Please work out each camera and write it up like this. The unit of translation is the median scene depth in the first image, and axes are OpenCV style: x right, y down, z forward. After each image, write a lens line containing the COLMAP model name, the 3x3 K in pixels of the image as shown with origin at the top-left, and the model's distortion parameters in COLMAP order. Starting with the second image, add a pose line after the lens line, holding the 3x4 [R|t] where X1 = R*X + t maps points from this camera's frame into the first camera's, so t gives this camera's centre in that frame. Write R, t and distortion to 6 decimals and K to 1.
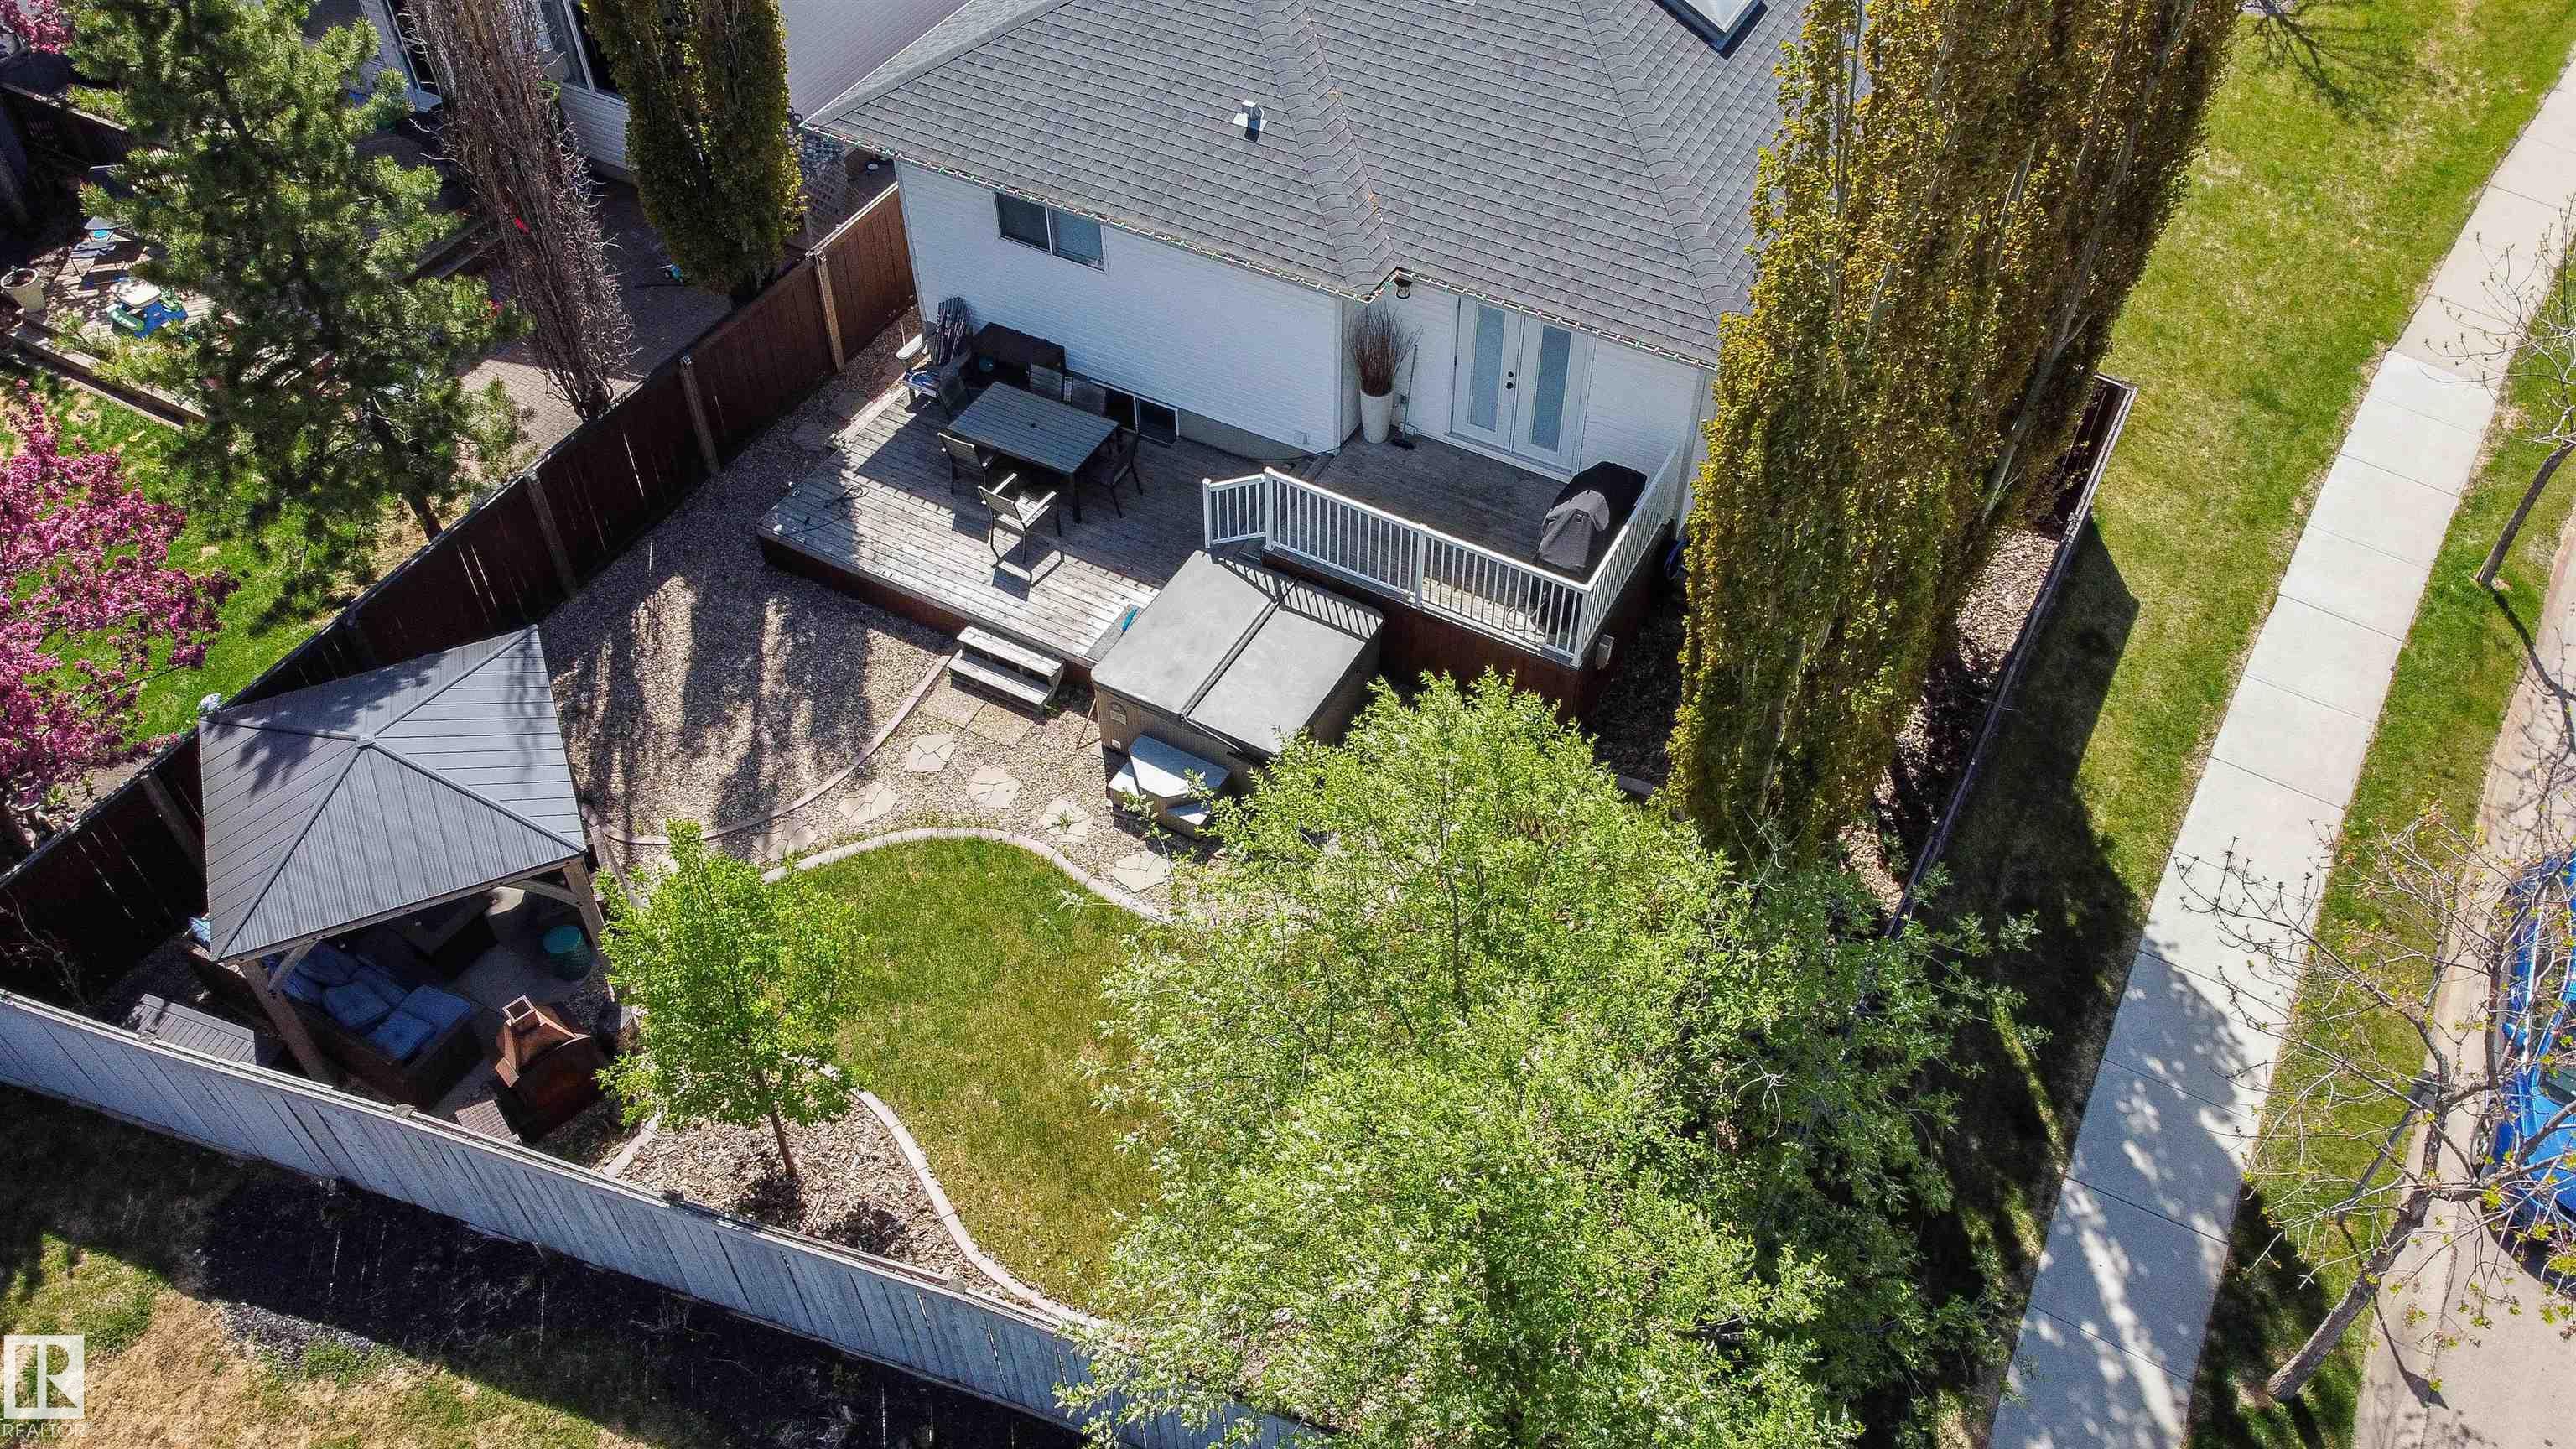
lens RADIAL K [[1961.4, 0, 1288.0], [0, 1961.4, 724.5], [0, 0, 1]] dist [0.000338, -0.001770]
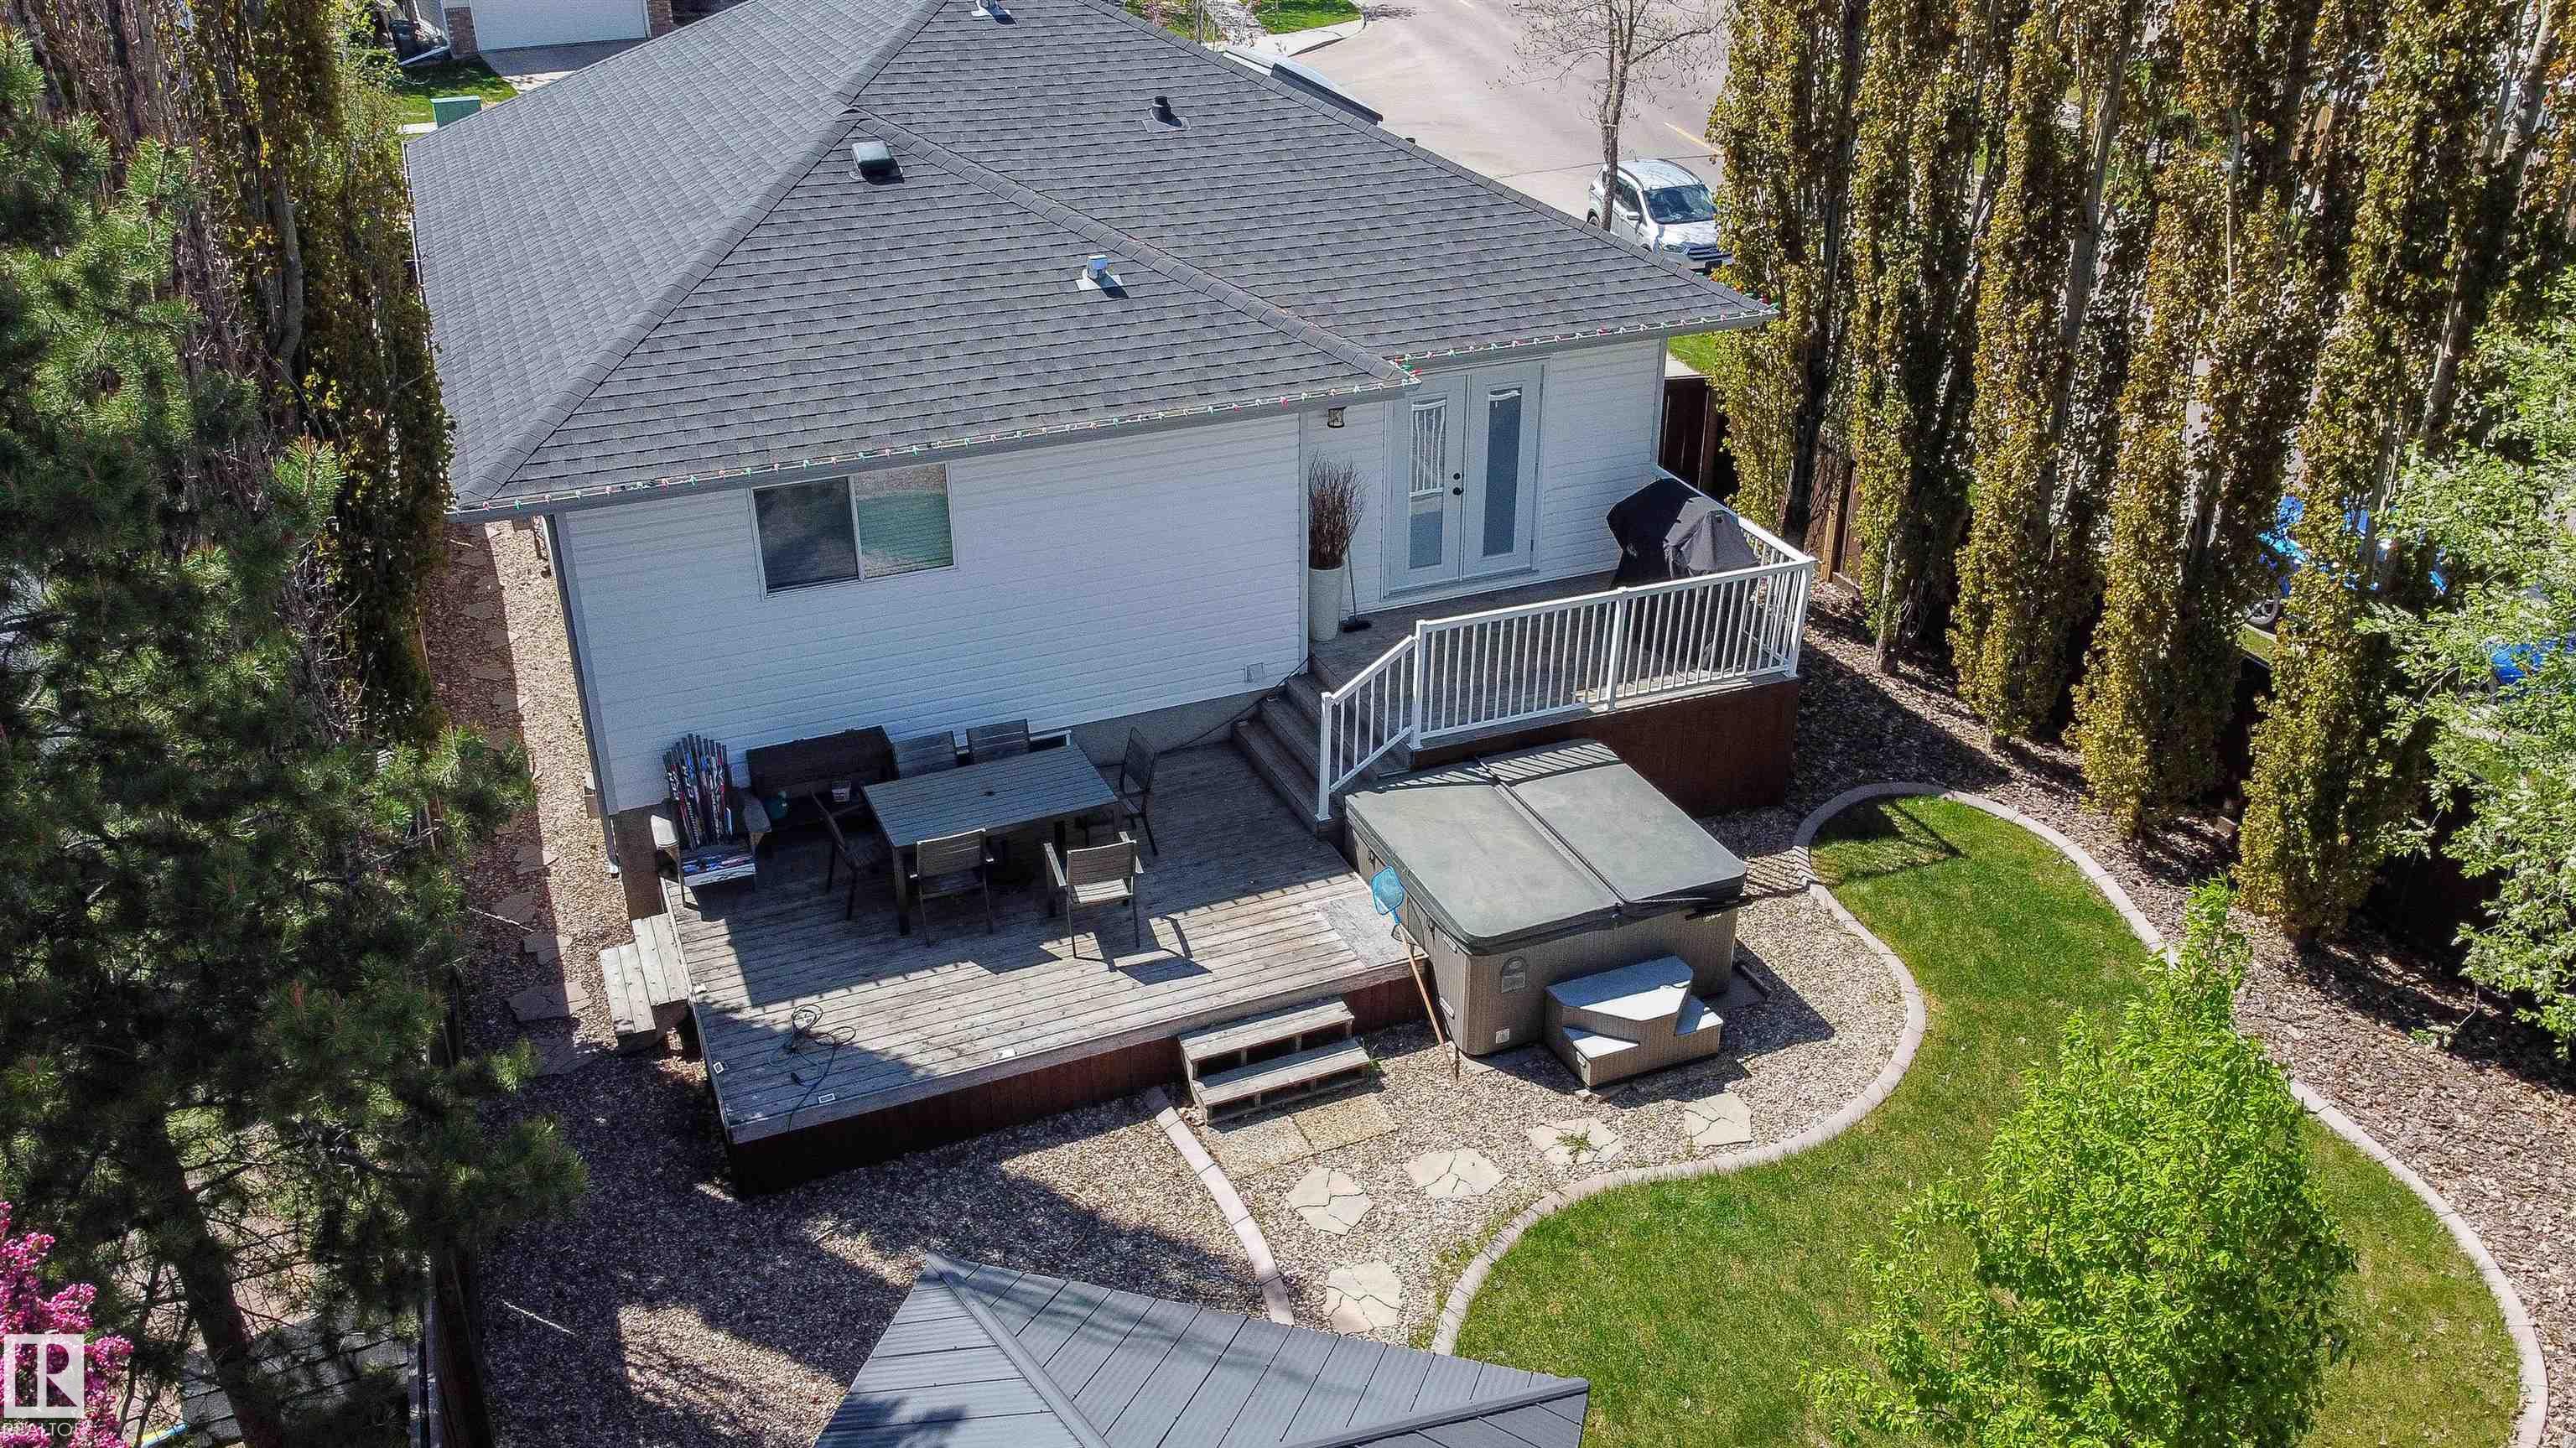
lens RADIAL K [[1961.3, 0, 1288.0], [0, 1961.3, 724.0], [0, 0, 1]] dist [0.000338, -0.001770]
pose [[0.616786, -0.353626, 0.703224, -0.554219], [0.572372, 0.814784, -0.092292, -0.056042], [-0.540338, 0.459430, 0.704953, 0.495572]]
